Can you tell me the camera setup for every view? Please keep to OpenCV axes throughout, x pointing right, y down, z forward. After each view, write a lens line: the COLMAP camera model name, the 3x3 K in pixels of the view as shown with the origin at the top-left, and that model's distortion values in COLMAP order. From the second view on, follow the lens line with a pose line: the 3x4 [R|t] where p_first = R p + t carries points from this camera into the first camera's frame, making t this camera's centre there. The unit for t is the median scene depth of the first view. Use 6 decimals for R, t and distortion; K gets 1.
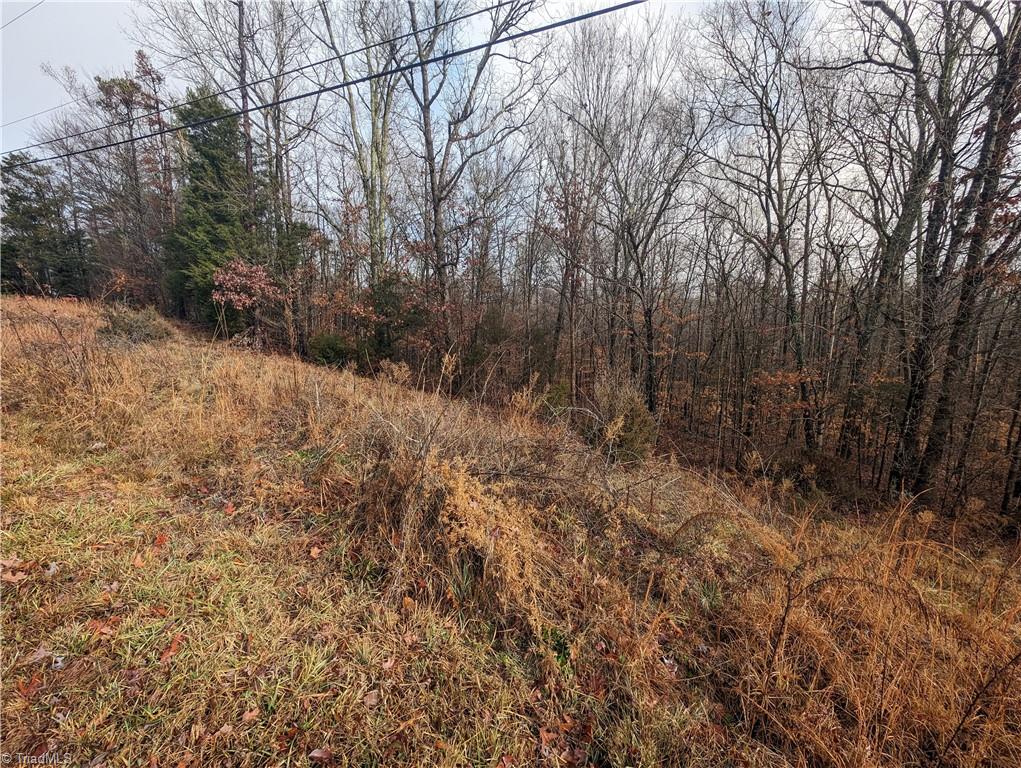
lens RADIAL K [[352.7, 0, 508.0], [0, 352.7, 385.0], [0, 0, 1]] dist [-0.001044, -0.003660]
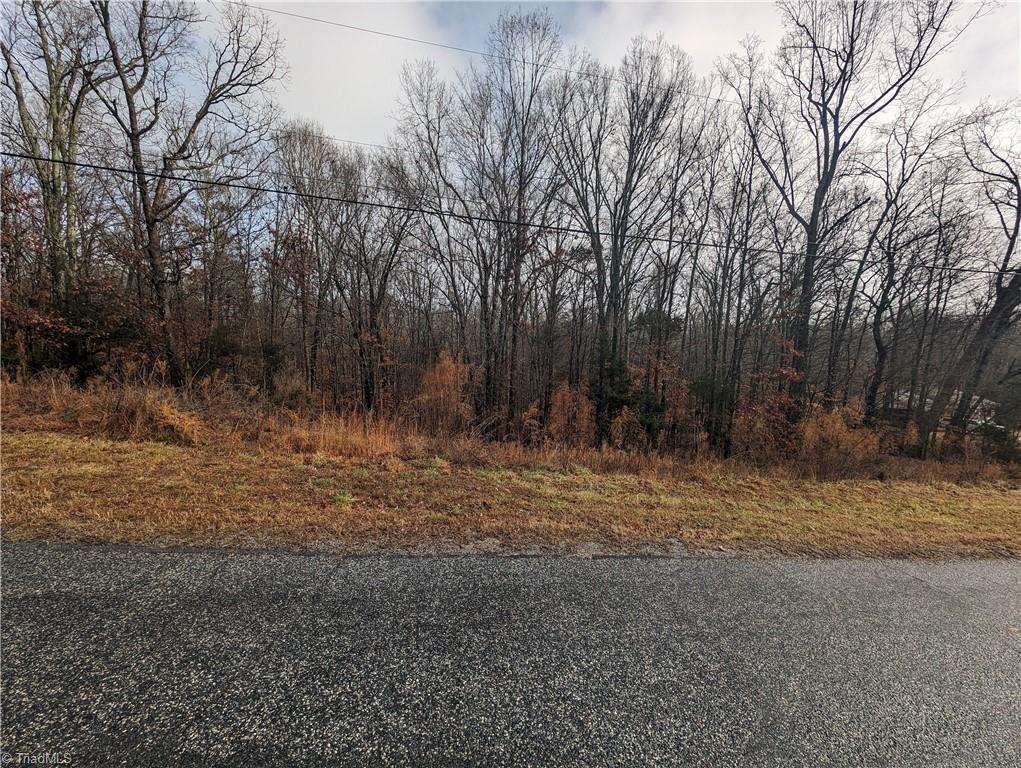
lens RADIAL K [[354.6, 0, 508.1], [0, 354.6, 385.5], [0, 0, 1]] dist [-0.008118, -0.000225]
pose [[0.829419, -0.041406, 0.557090, 0.080802], [0.063628, 0.997762, -0.020574, 0.057726], [-0.554991, 0.052511, 0.830197, -0.444617]]
